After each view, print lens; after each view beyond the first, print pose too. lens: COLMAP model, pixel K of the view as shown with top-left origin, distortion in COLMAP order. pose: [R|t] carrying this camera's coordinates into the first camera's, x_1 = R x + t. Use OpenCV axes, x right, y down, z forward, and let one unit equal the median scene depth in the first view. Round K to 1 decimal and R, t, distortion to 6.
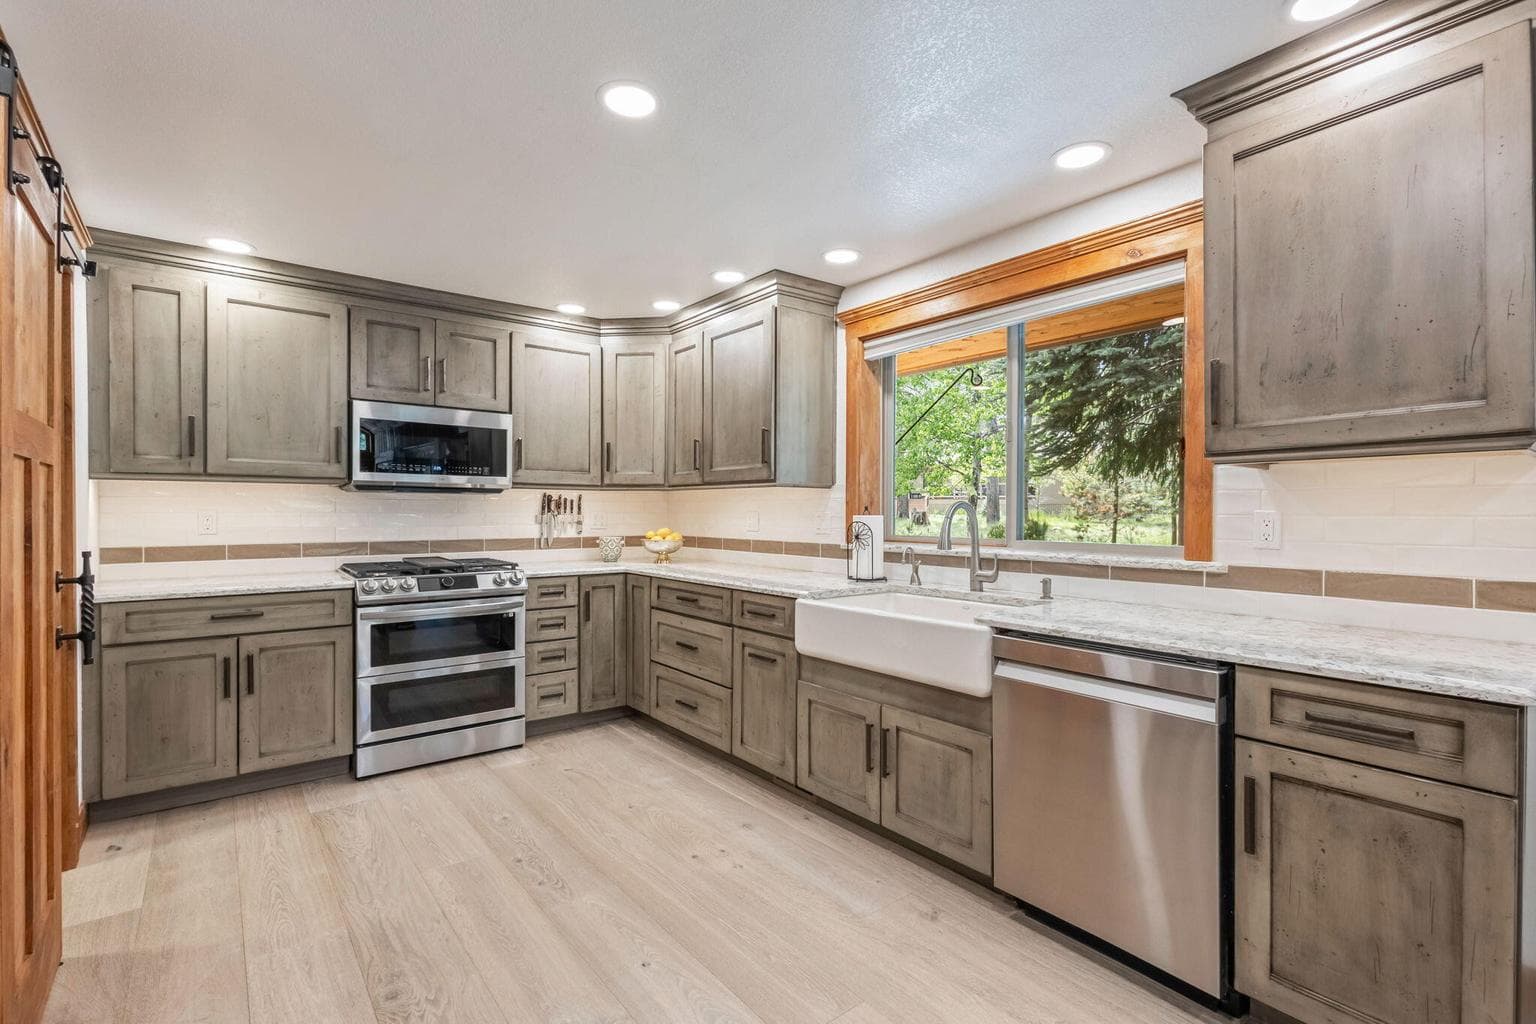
lens RADIAL K [[714.7, 0, 768.0], [0, 714.7, 512.0], [0, 0, 1]] dist [0.012565, -0.000922]
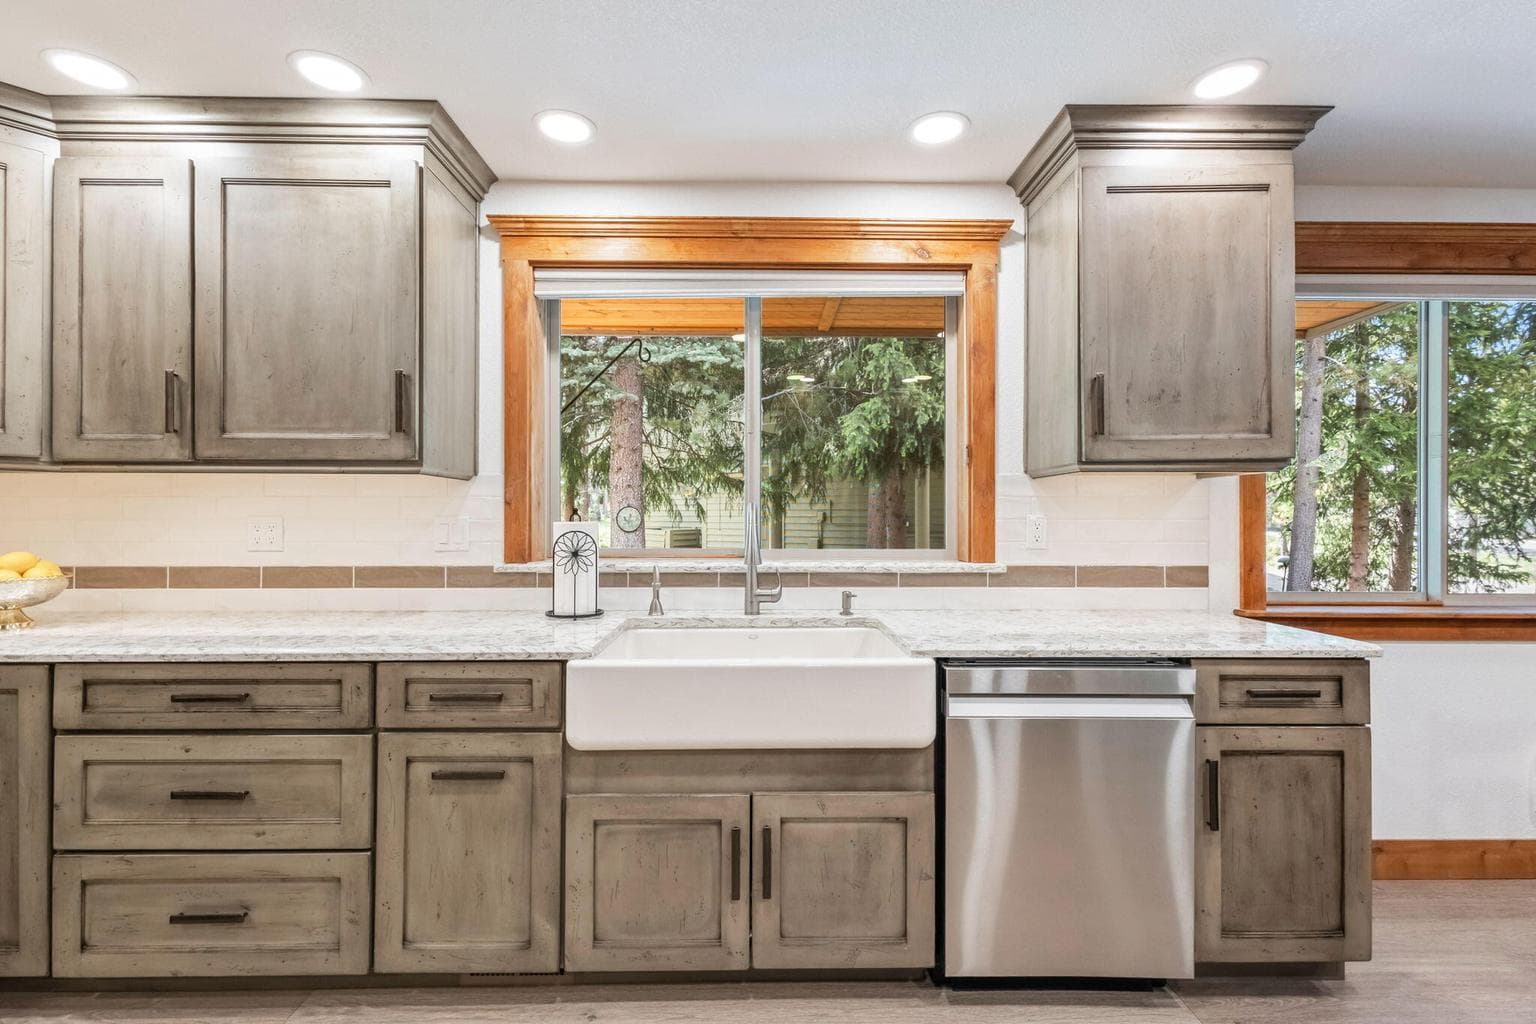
lens RADIAL K [[714.7, 0, 768.0], [0, 714.7, 512.0], [0, 0, 1]] dist [0.012565, -0.000922]
pose [[0.600069, 0.001705, 0.799946, -0.352663], [0.000683, 0.999996, -0.002643, -0.003192], [-0.799948, 0.002132, 0.600066, 0.514114]]
